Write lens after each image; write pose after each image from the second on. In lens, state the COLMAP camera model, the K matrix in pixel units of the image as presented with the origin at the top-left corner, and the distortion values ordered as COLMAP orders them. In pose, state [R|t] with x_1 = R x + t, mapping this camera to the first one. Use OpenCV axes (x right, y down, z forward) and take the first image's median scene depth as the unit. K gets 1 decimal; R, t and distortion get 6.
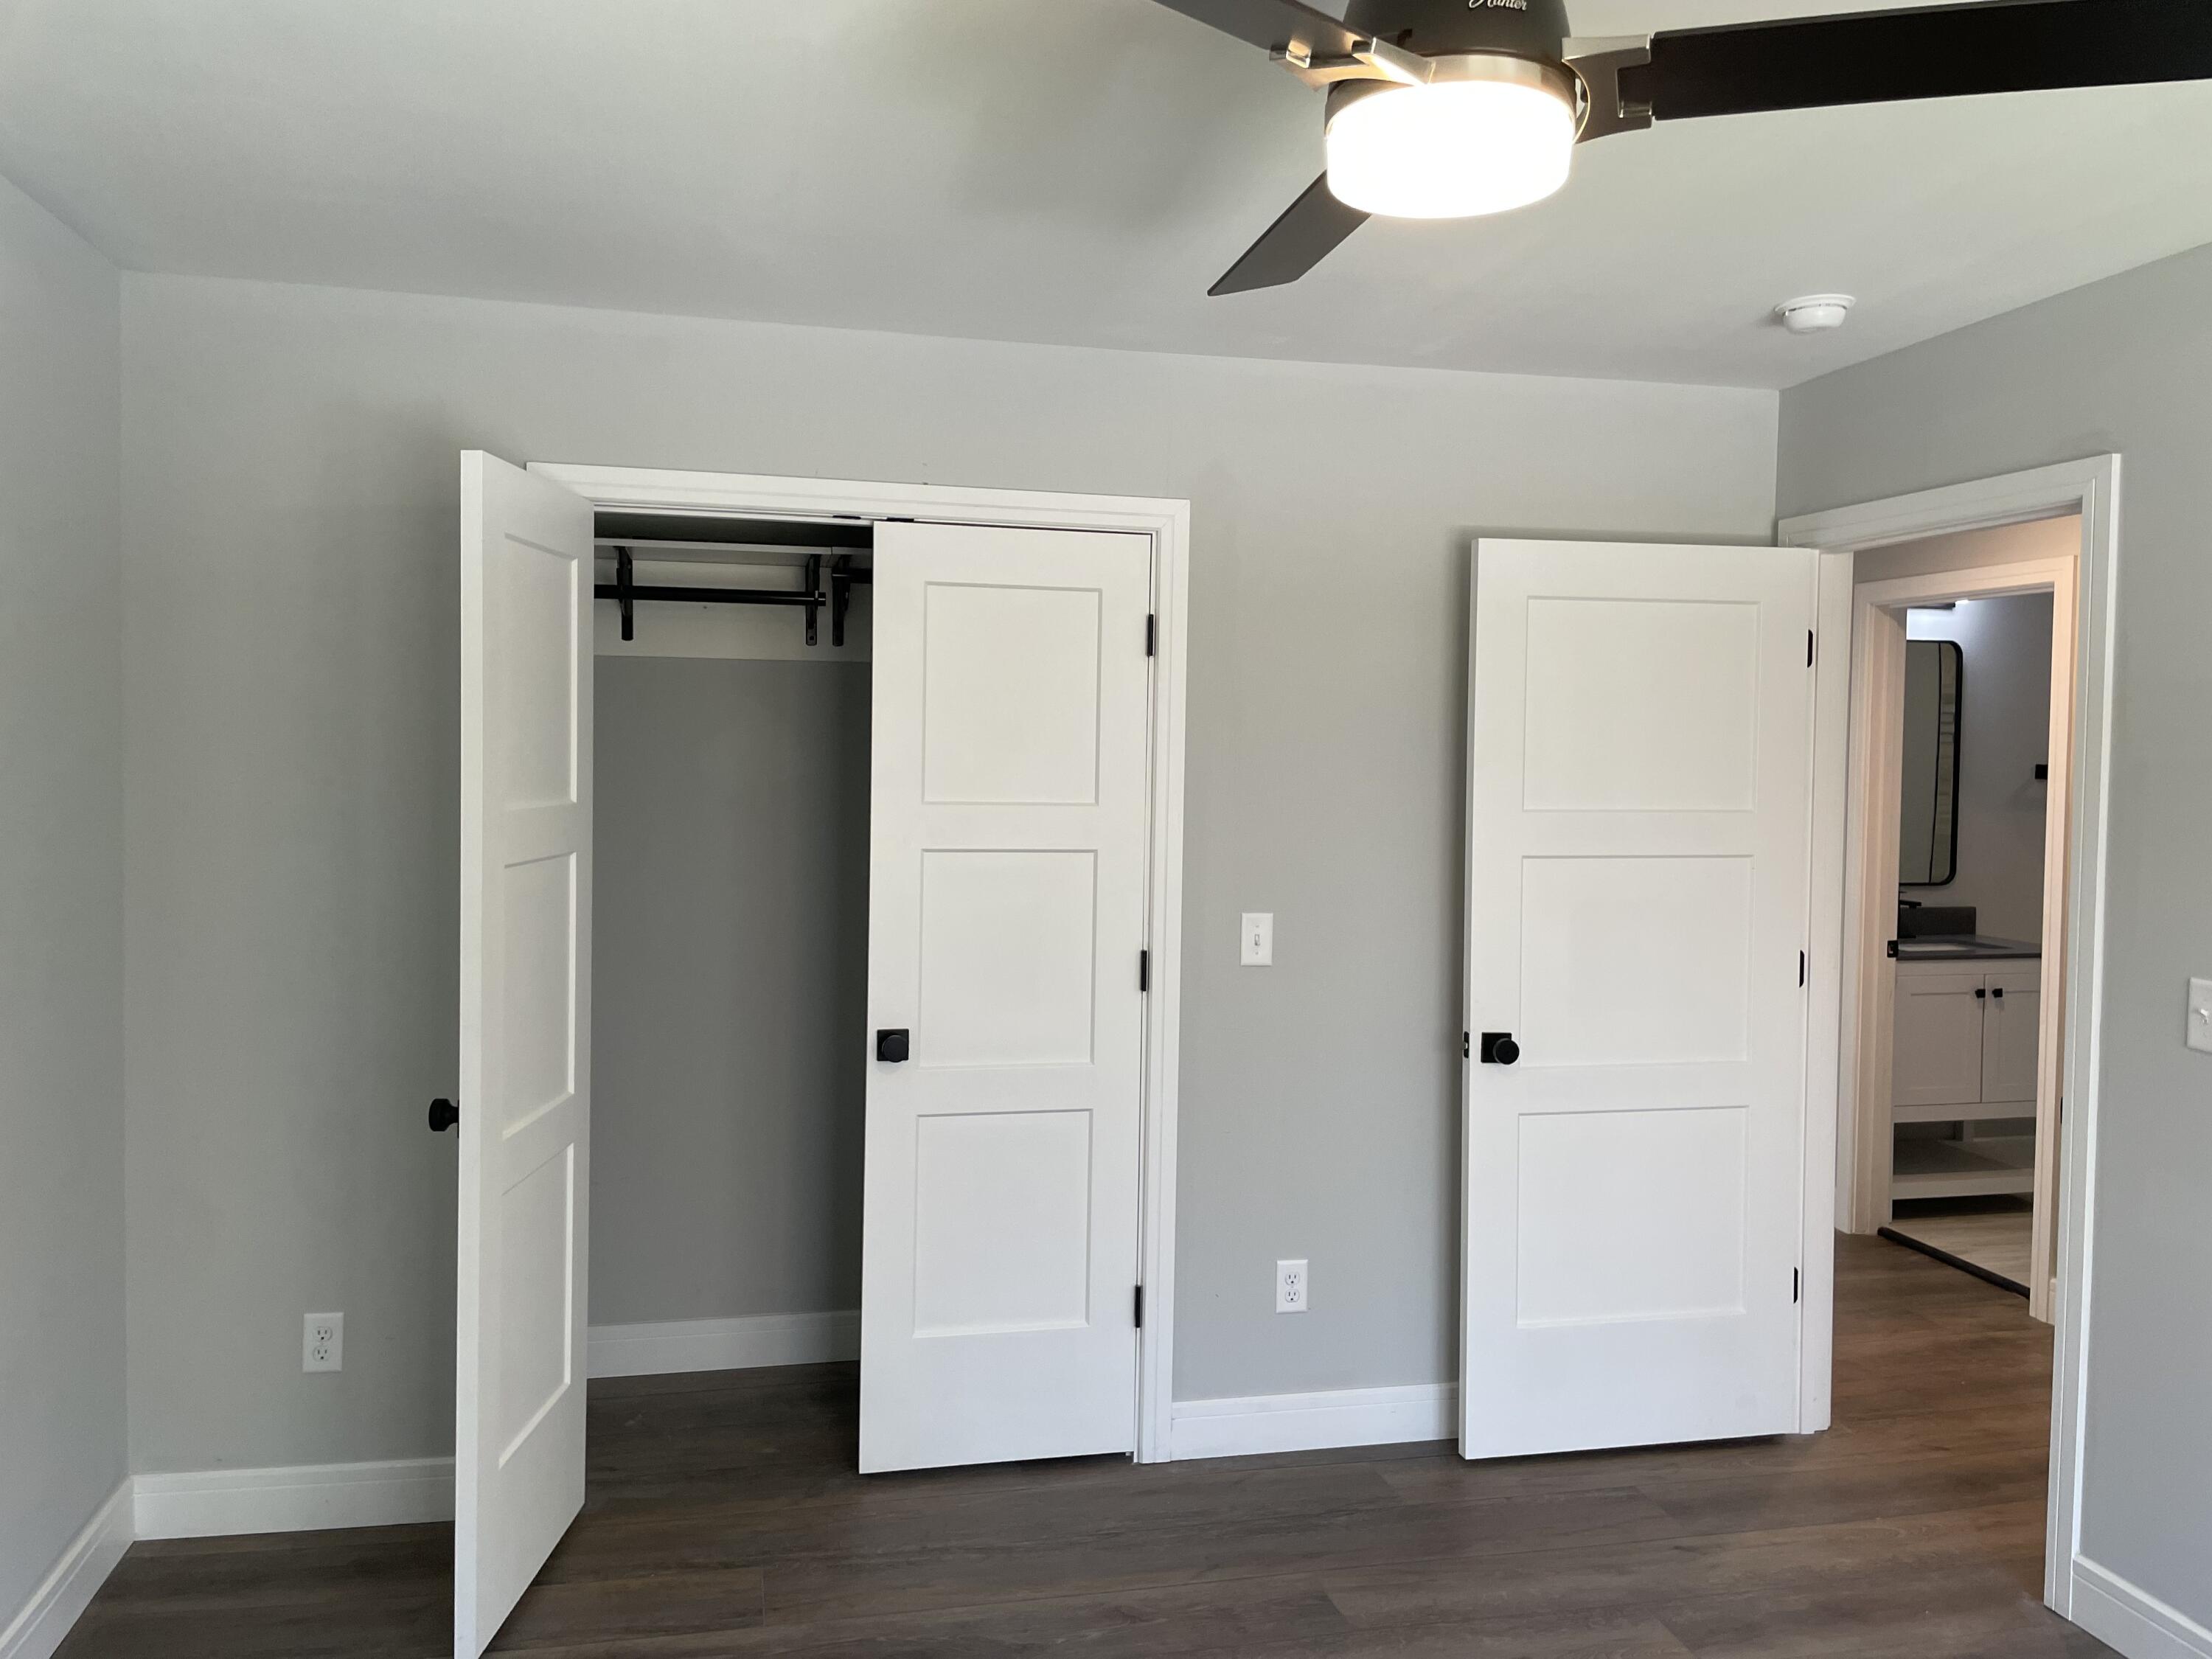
lens RADIAL K [[1677.2, 0, 1112.1], [0, 1677.2, 800.0], [0, 0, 1]] dist [0.089962, -0.122493]
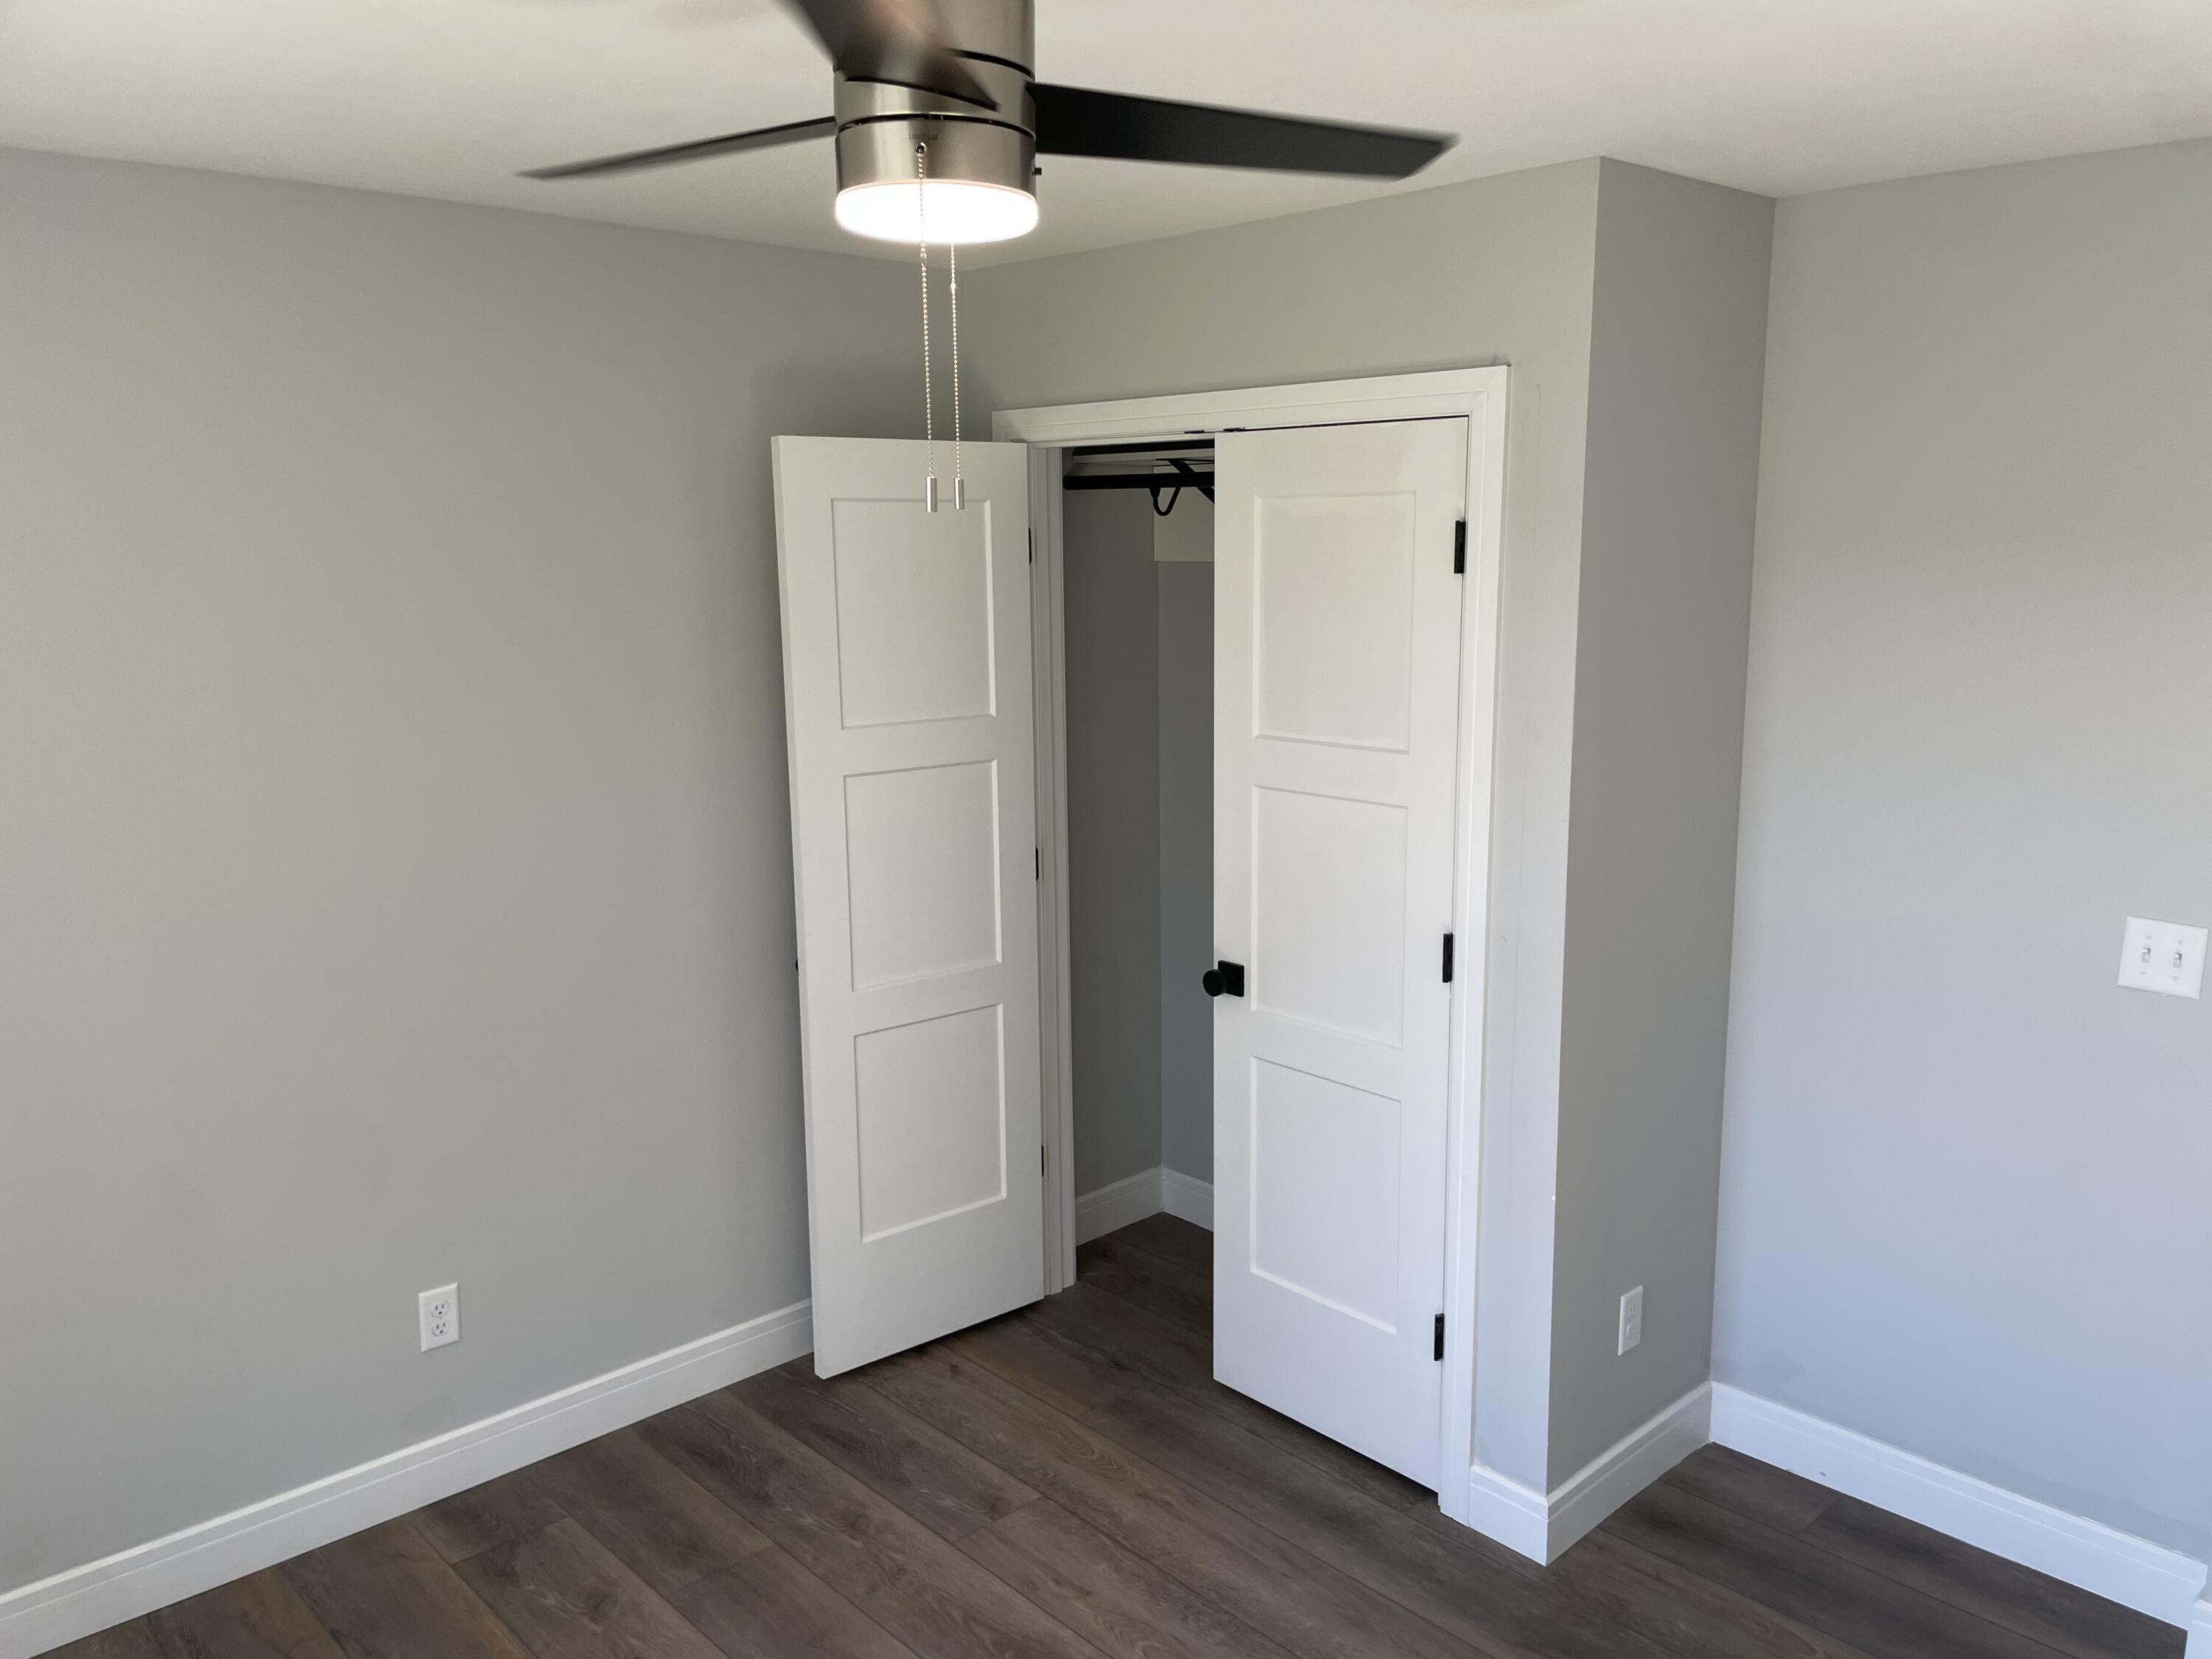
lens RADIAL K [[1658.5, 0, 1112.3], [0, 1658.5, 848.4], [0, 0, 1]] dist [0.087593, -0.124777]
pose [[0.511497, 0.142289, -0.847422, 0.623174], [-0.016560, 0.987644, 0.155837, -0.077383], [0.859125, -0.065677, 0.507534, 0.443811]]
